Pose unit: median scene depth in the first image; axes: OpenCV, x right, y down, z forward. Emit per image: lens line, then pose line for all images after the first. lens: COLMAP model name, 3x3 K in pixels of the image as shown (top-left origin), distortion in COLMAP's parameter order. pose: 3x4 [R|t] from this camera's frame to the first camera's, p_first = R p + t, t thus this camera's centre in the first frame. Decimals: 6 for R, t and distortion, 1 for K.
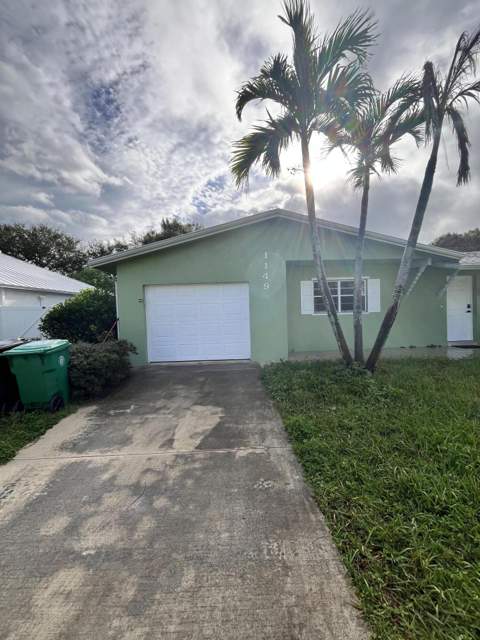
lens RADIAL K [[259.5, 0, 240.3], [0, 259.5, 318.5], [0, 0, 1]] dist [-0.001126, -0.000379]
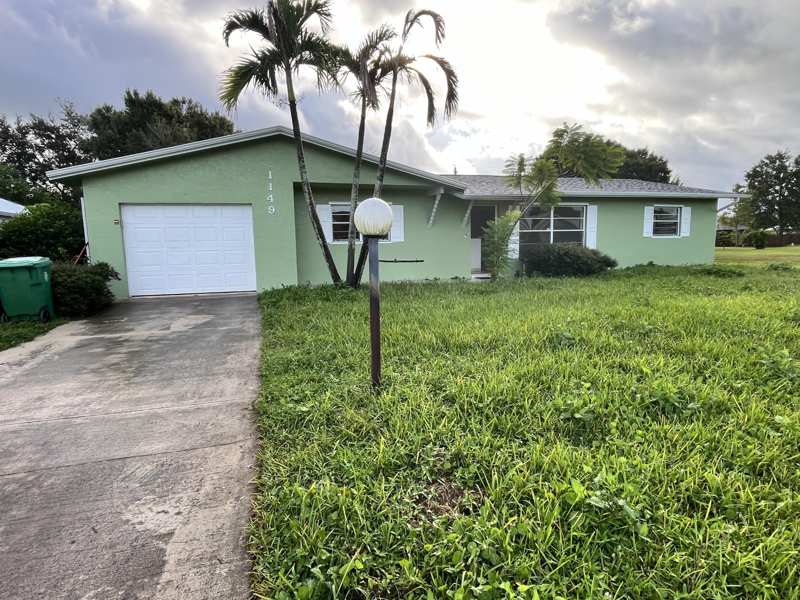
lens RADIAL K [[485.8, 0, 399.2], [0, 485.8, 300.8], [0, 0, 1]] dist [0.021151, 0.000618]
pose [[0.974434, -0.011289, 0.224392, 0.195358], [-0.002889, 0.998025, 0.062759, 0.111635], [-0.224657, -0.061803, 0.972476, -1.014356]]
